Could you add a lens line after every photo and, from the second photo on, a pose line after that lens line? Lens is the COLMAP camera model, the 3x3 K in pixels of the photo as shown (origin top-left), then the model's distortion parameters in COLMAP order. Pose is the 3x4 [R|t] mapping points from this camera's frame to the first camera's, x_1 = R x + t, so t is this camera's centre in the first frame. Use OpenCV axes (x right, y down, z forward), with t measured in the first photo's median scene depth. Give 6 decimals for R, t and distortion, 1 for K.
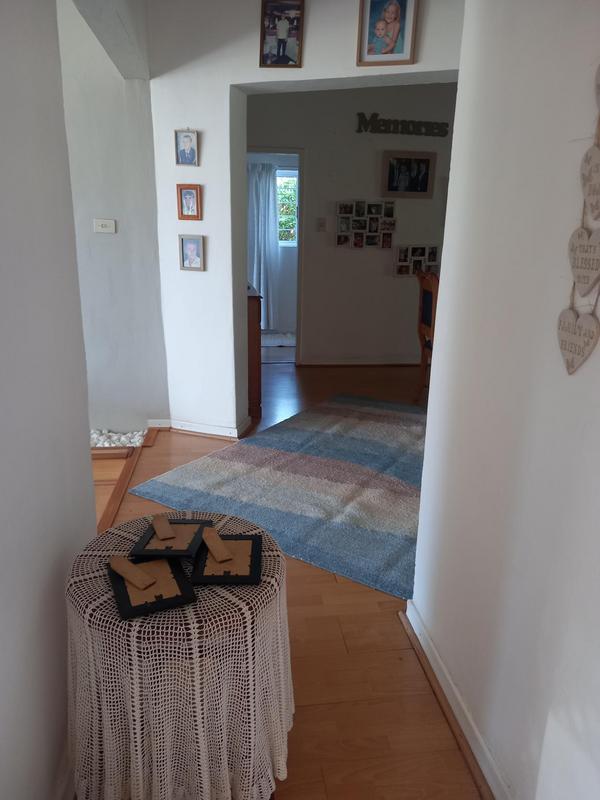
lens RADIAL K [[584.8, 0, 302.5], [0, 584.8, 399.6], [0, 0, 1]] dist [0.030652, -0.034937]
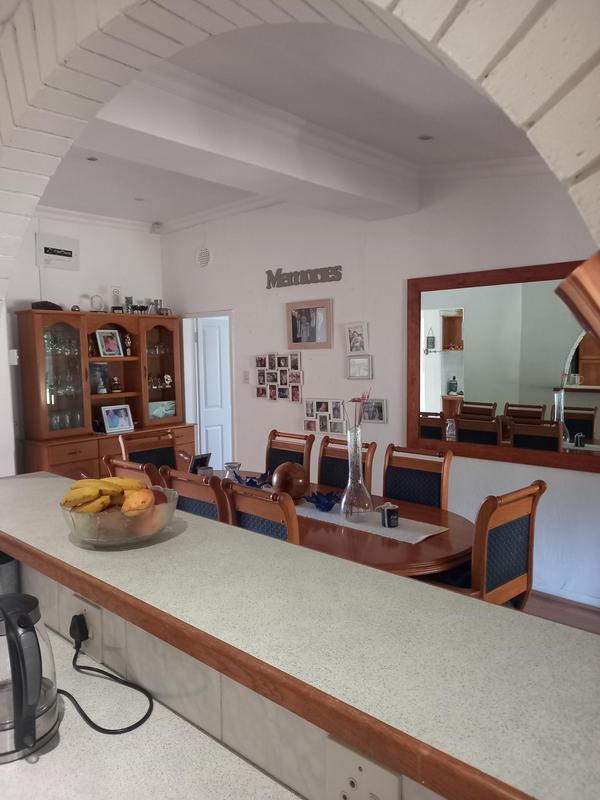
lens RADIAL K [[584.8, 0, 299.4], [0, 584.8, 402.8], [0, 0, 1]] dist [0.030652, -0.034937]
pose [[0.634982, 0.035954, -0.771690, 0.868675], [-0.171067, 0.980662, -0.095072, -0.173019], [0.753349, 0.192380, 0.628853, 0.435444]]
